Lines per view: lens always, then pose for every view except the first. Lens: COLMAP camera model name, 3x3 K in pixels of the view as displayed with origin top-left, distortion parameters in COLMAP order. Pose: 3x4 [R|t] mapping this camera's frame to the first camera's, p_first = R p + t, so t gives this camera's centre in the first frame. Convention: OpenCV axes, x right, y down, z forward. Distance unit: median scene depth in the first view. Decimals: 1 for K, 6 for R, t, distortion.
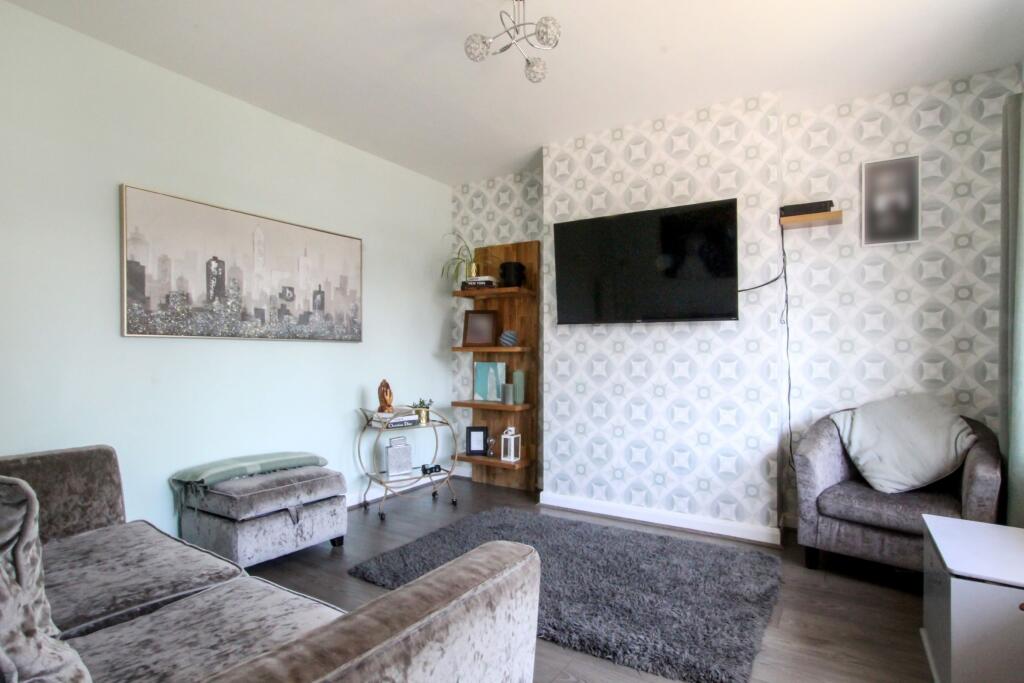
lens RADIAL K [[537.8, 0, 513.1], [0, 537.8, 354.8], [0, 0, 1]] dist [-0.000271, 0.000145]
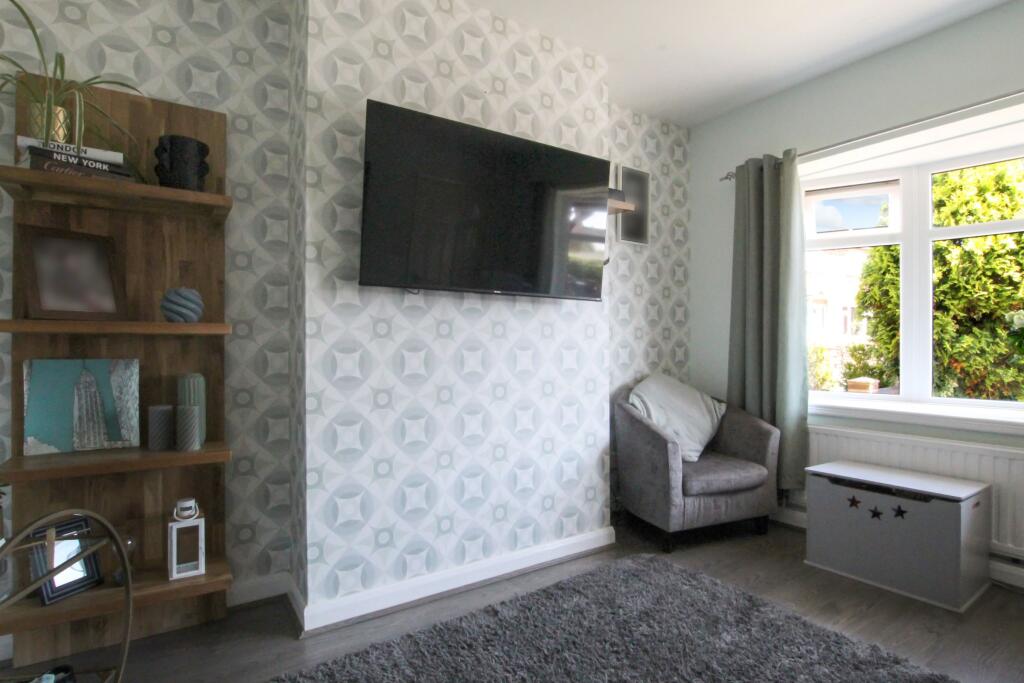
lens RADIAL K [[542.0, 0, 524.0], [0, 542.0, 341.8], [0, 0, 1]] dist [-0.022923, -0.000528]
pose [[0.378979, 0.001492, 0.925404, -0.424049], [0.002167, 0.999995, -0.002500, 0.003120], [-0.925403, 0.002953, 0.378973, 0.756418]]
